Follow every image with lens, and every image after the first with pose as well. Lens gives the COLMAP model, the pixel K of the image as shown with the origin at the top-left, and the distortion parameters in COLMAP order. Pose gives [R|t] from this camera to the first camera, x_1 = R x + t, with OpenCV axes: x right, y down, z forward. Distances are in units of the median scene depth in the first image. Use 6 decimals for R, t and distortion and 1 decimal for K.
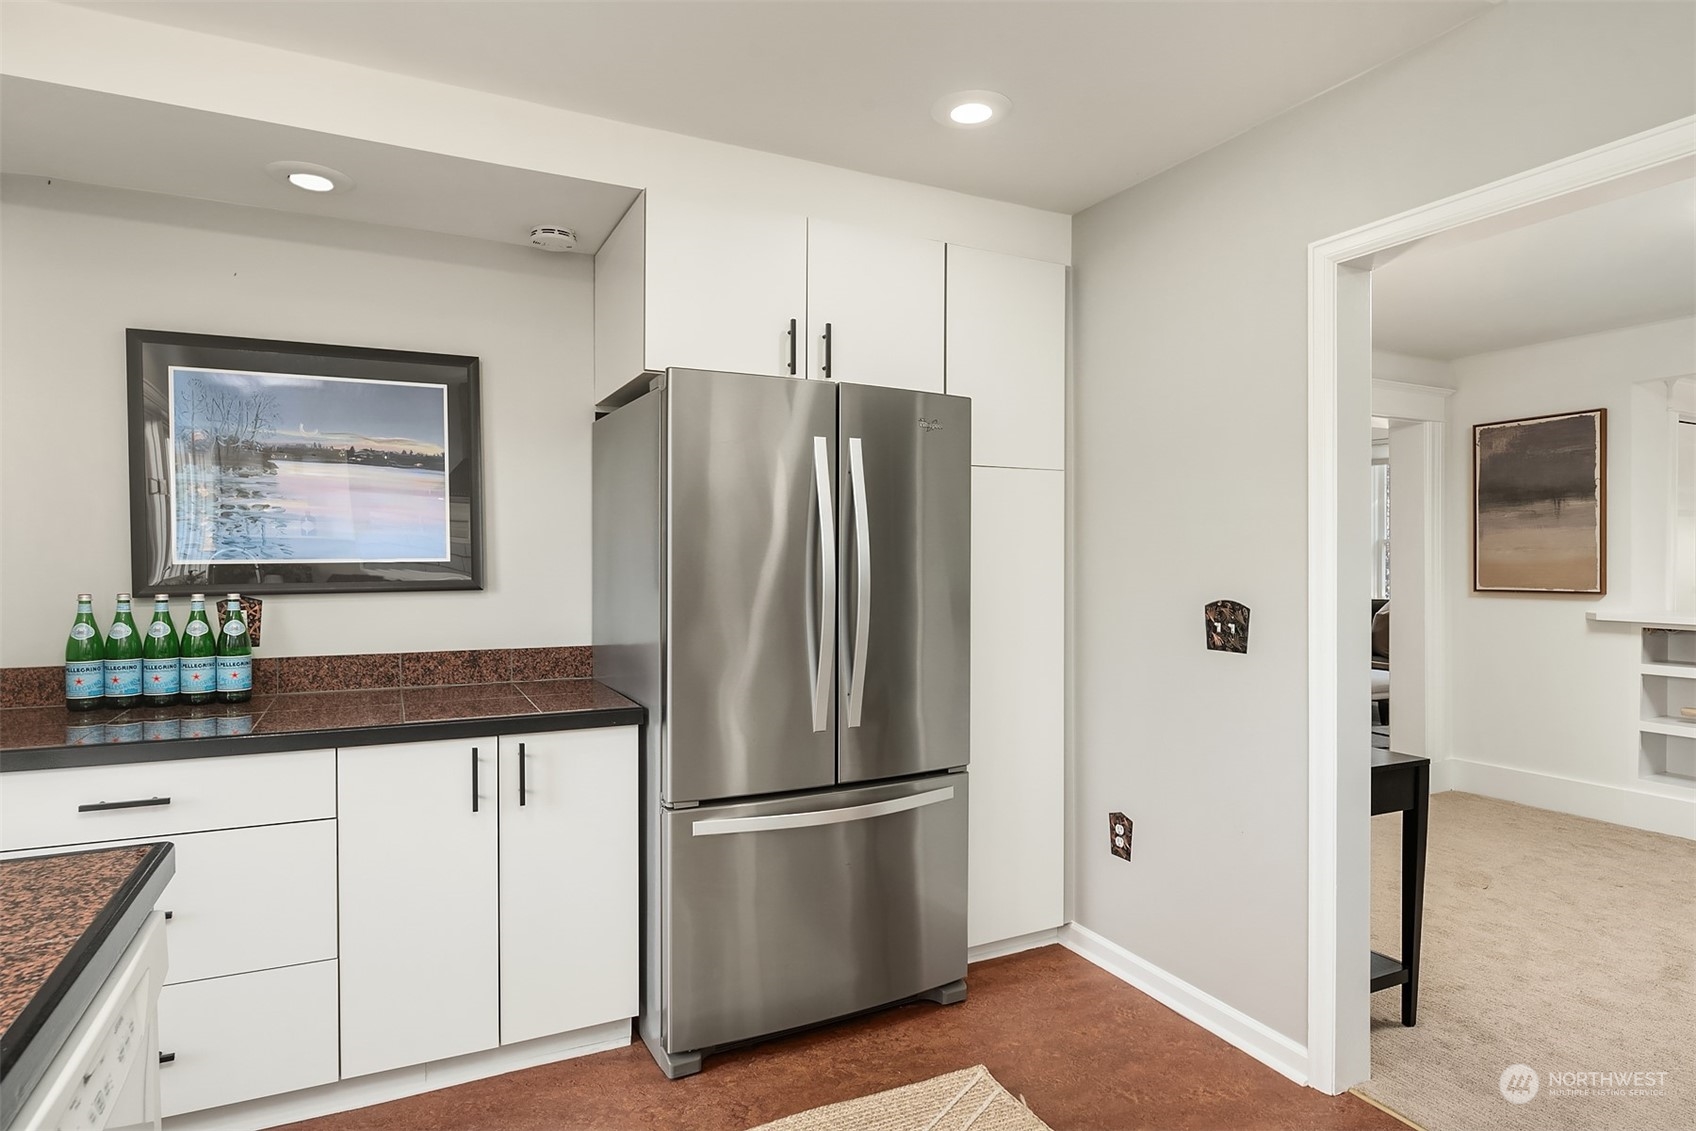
lens RADIAL K [[933.1, 0, 842.5], [0, 933.1, 571.2], [0, 0, 1]] dist [-0.002784, -0.001509]
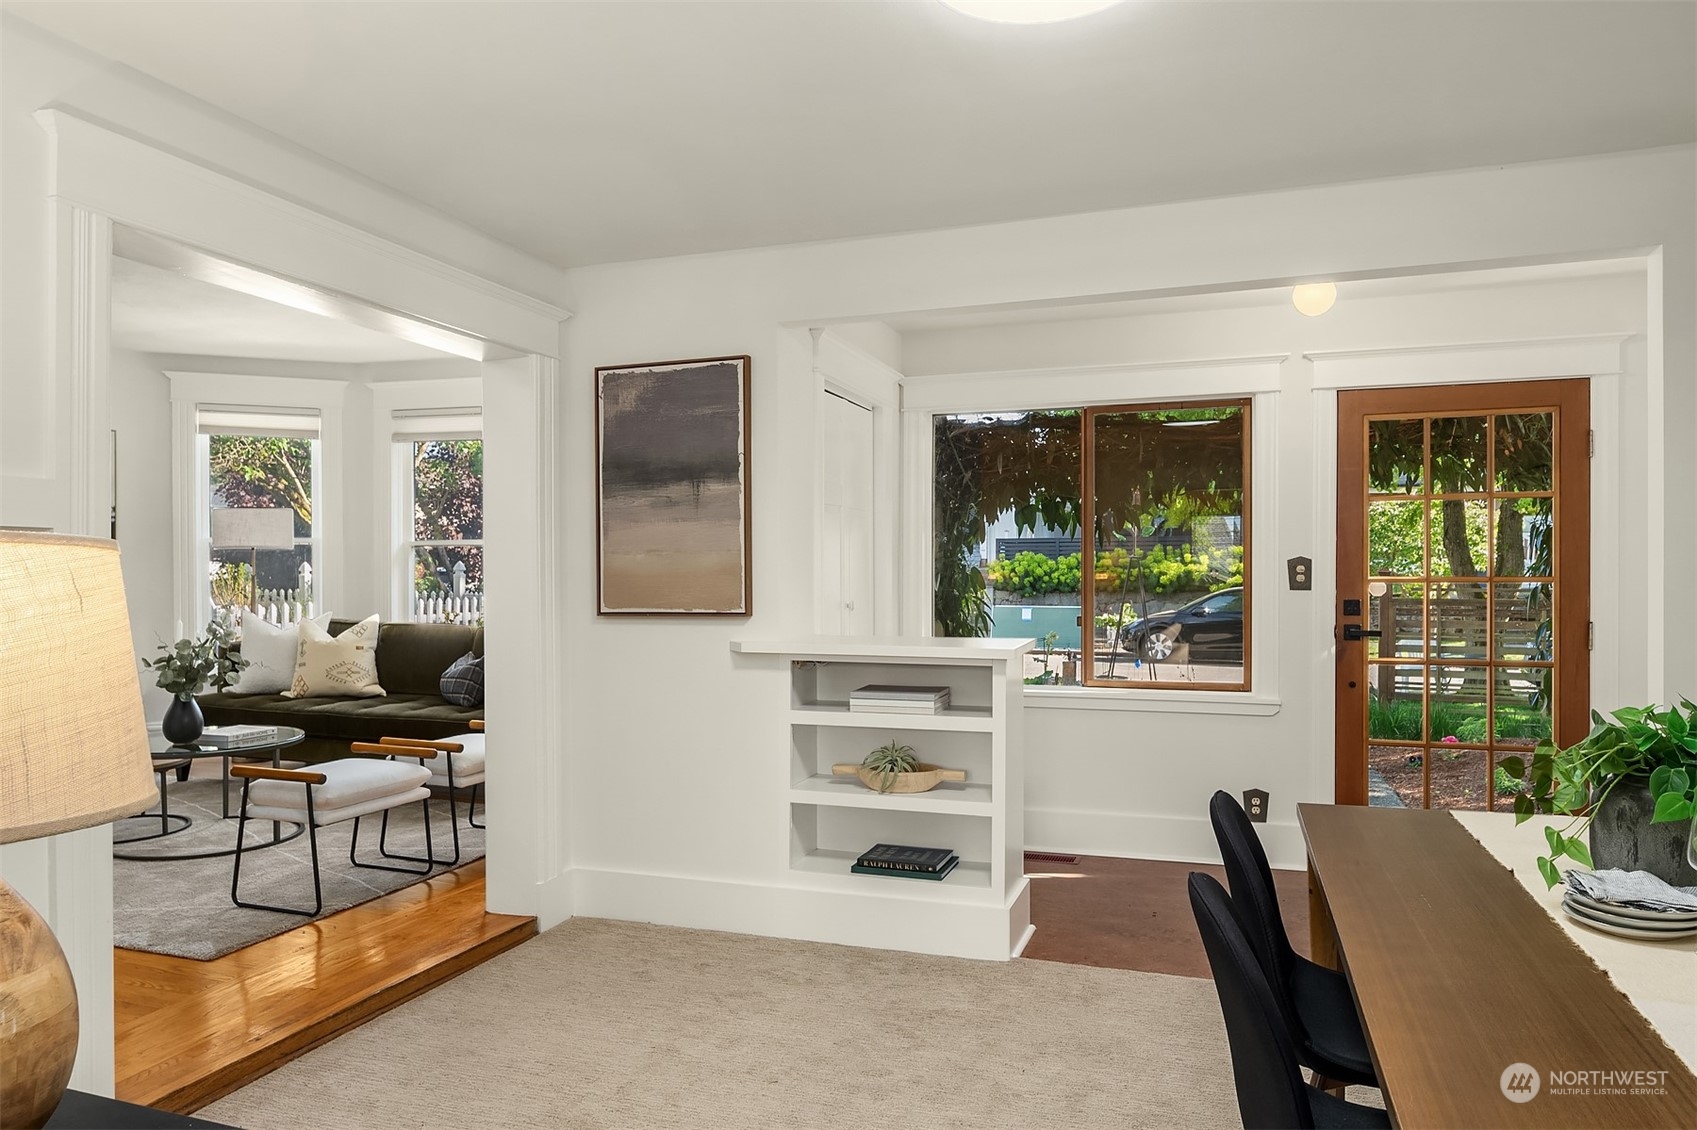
lens RADIAL K [[1121.7, 0, 848.9], [0, 1121.7, 574.2], [0, 0, 1]] dist [0.004669, 0.002426]
pose [[0.714777, -0.001502, 0.699351, 0.263998], [0.010095, 0.999916, -0.008171, 0.000643], [-0.699280, 0.012900, 0.714732, 0.322970]]
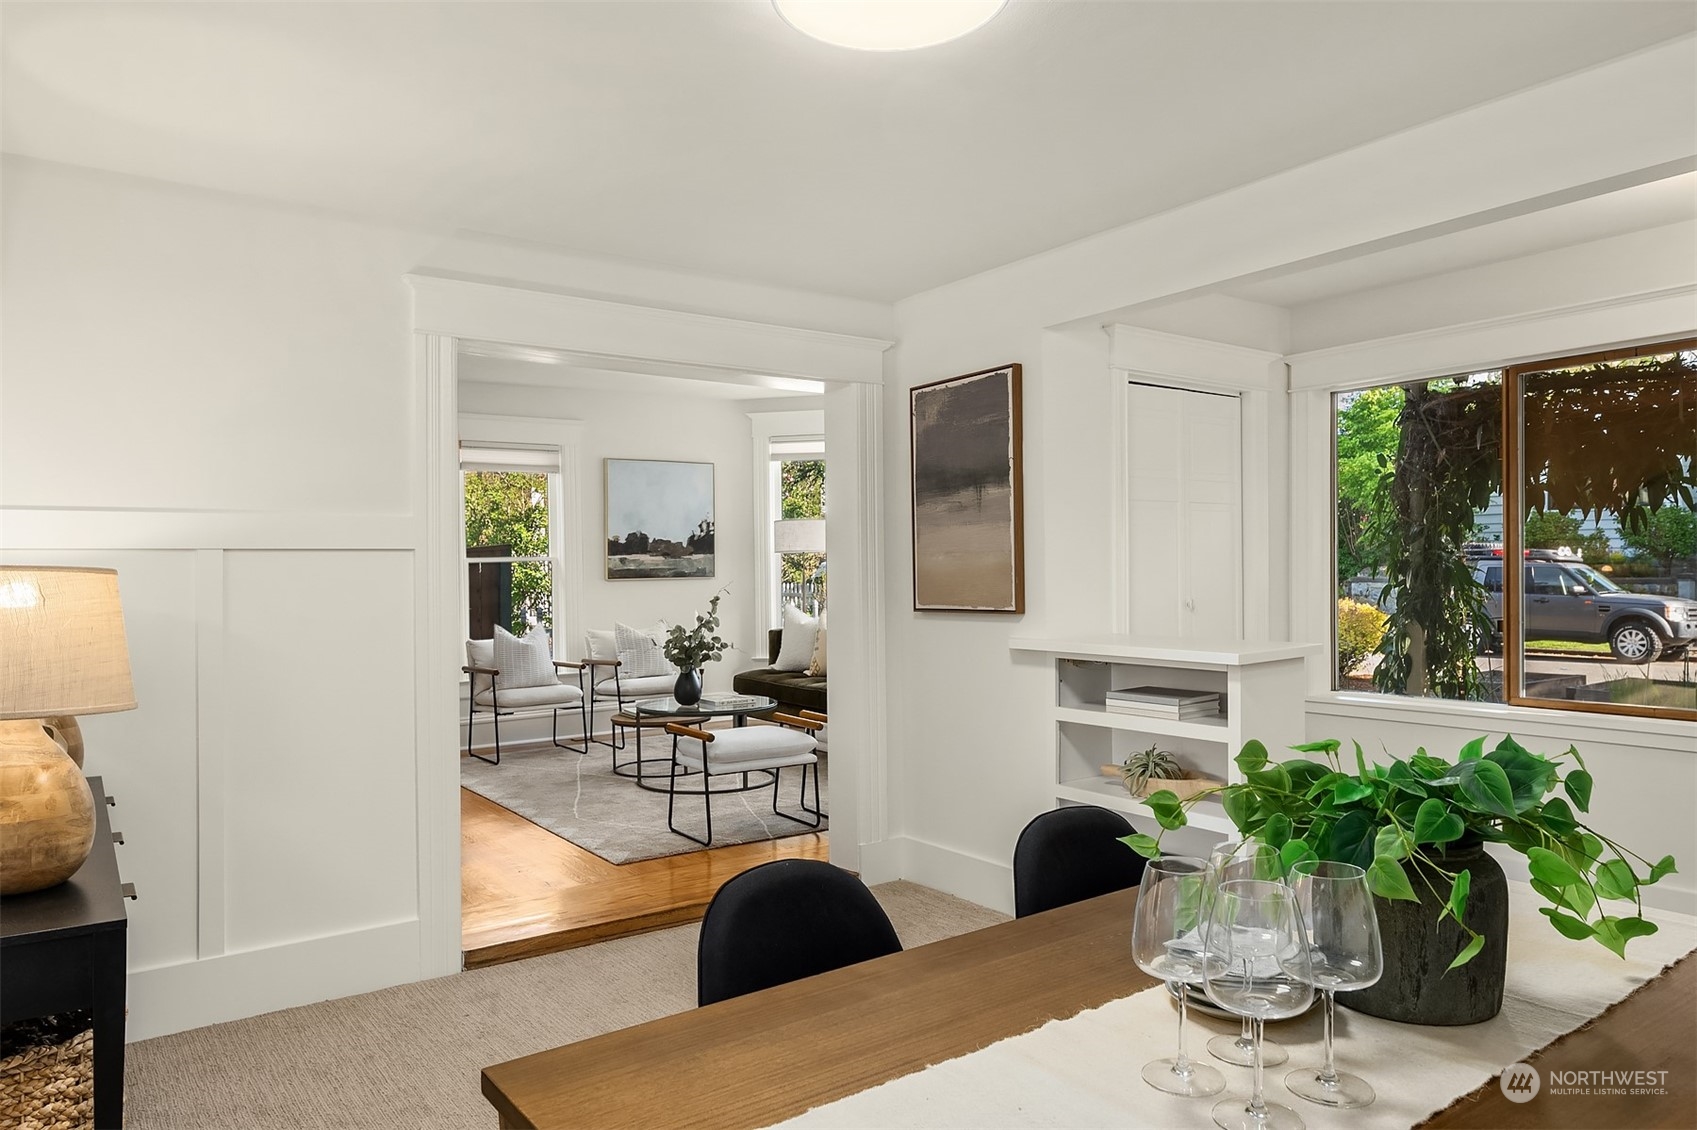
lens RADIAL K [[1121.7, 0, 848.9], [0, 1121.7, 574.2], [0, 0, 1]] dist [0.004669, 0.002426]
pose [[0.986641, -0.010775, 0.162554, 0.524201], [0.012623, 0.999867, -0.010342, 0.000911], [-0.162421, 0.012256, 0.986645, 0.135356]]
